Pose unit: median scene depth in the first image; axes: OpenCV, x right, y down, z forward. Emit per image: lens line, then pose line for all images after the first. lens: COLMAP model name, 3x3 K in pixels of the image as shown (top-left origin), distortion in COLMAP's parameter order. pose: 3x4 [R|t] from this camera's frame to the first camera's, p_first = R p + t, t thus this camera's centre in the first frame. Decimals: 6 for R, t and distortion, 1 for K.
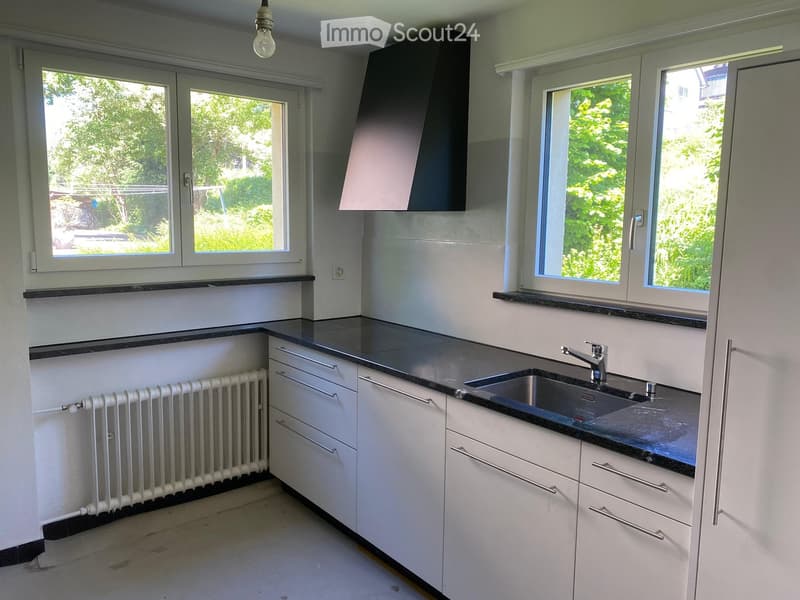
lens RADIAL K [[612.8, 0, 400.6], [0, 612.8, 297.9], [0, 0, 1]] dist [0.012955, -0.008926]
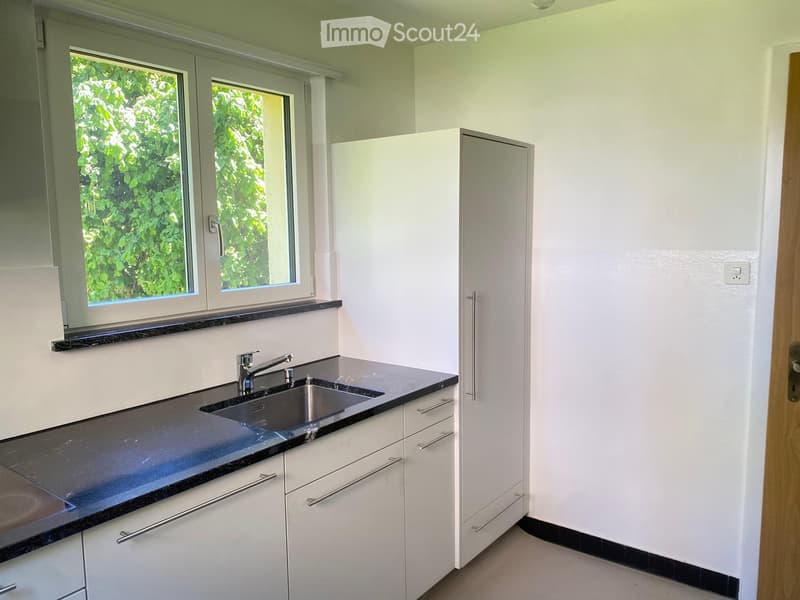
lens RADIAL K [[612.8, 0, 400.8], [0, 612.8, 299.8], [0, 0, 1]] dist [0.012955, -0.008926]
pose [[-0.239601, -0.124534, 0.962851, -0.712538], [0.134607, 0.977900, 0.159977, -0.140460], [-0.961495, 0.167937, -0.217542, 1.035173]]
